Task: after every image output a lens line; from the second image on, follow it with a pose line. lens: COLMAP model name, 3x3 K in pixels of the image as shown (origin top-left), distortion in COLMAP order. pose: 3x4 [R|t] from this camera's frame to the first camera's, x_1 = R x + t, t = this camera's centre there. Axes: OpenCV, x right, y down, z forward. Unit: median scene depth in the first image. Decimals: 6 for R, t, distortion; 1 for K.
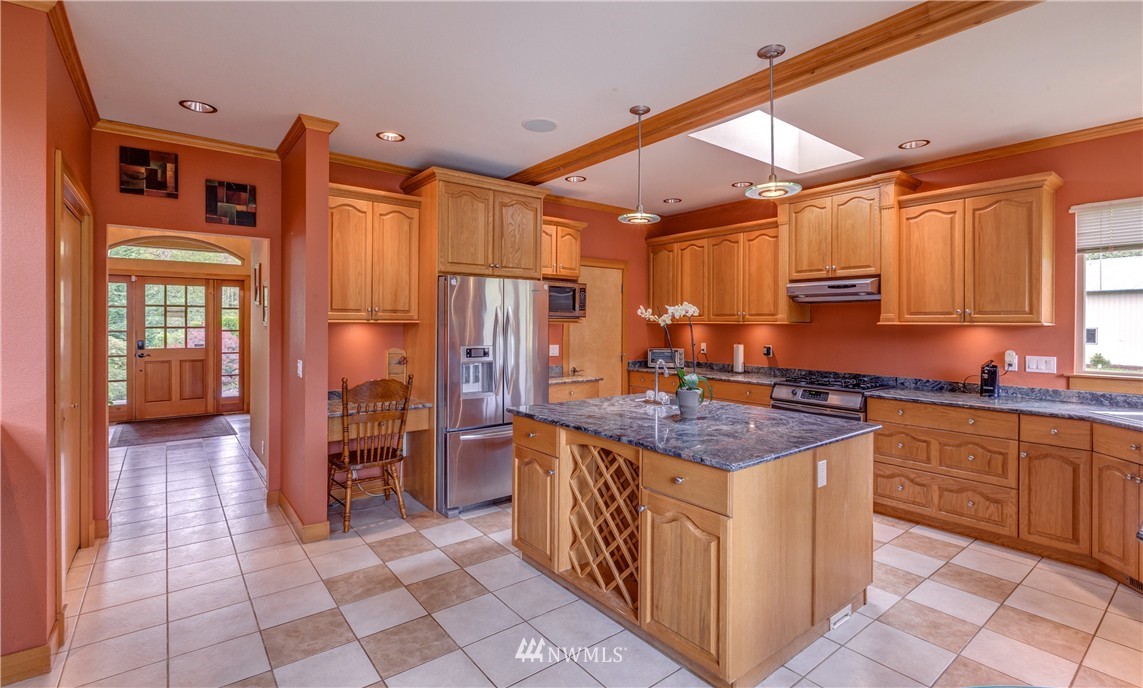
lens RADIAL K [[514.8, 0, 557.5], [0, 514.8, 320.3], [0, 0, 1]] dist [-0.001763, 0.000169]
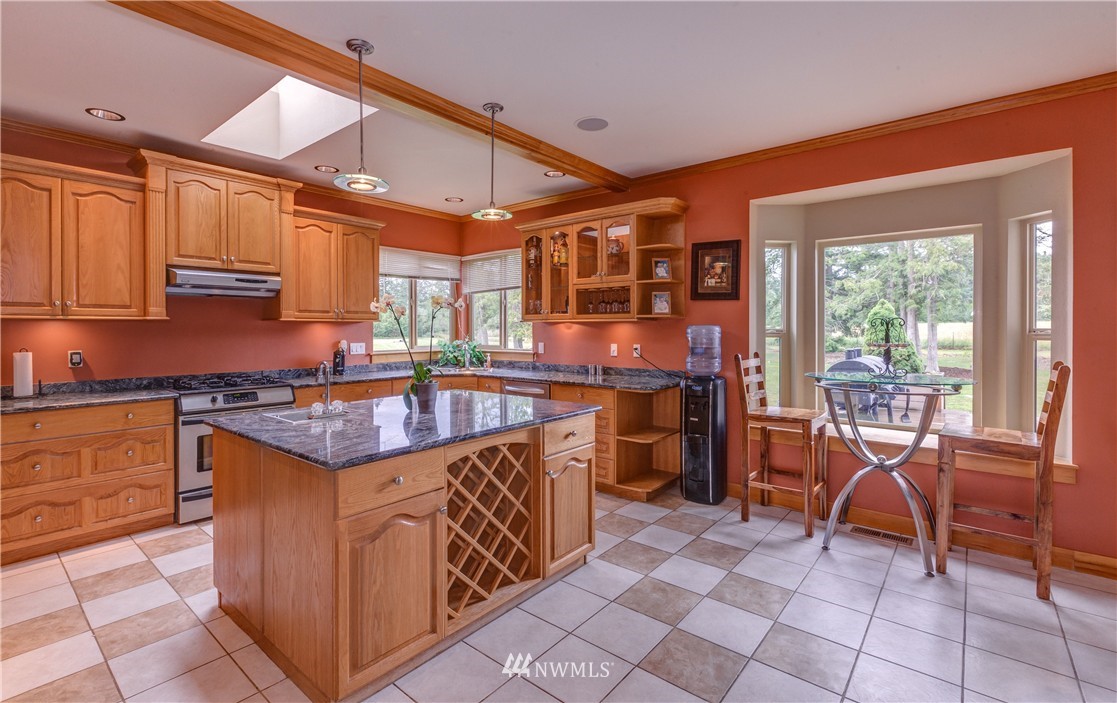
lens RADIAL K [[501.4, 0, 562.2], [0, 501.4, 330.3], [0, 0, 1]] dist [0.004593, -0.003437]
pose [[-0.231271, -0.010470, 0.972833, -0.529266], [-0.004957, 0.999942, 0.009583, 0.015989], [-0.972877, -0.002606, -0.231309, 0.690296]]
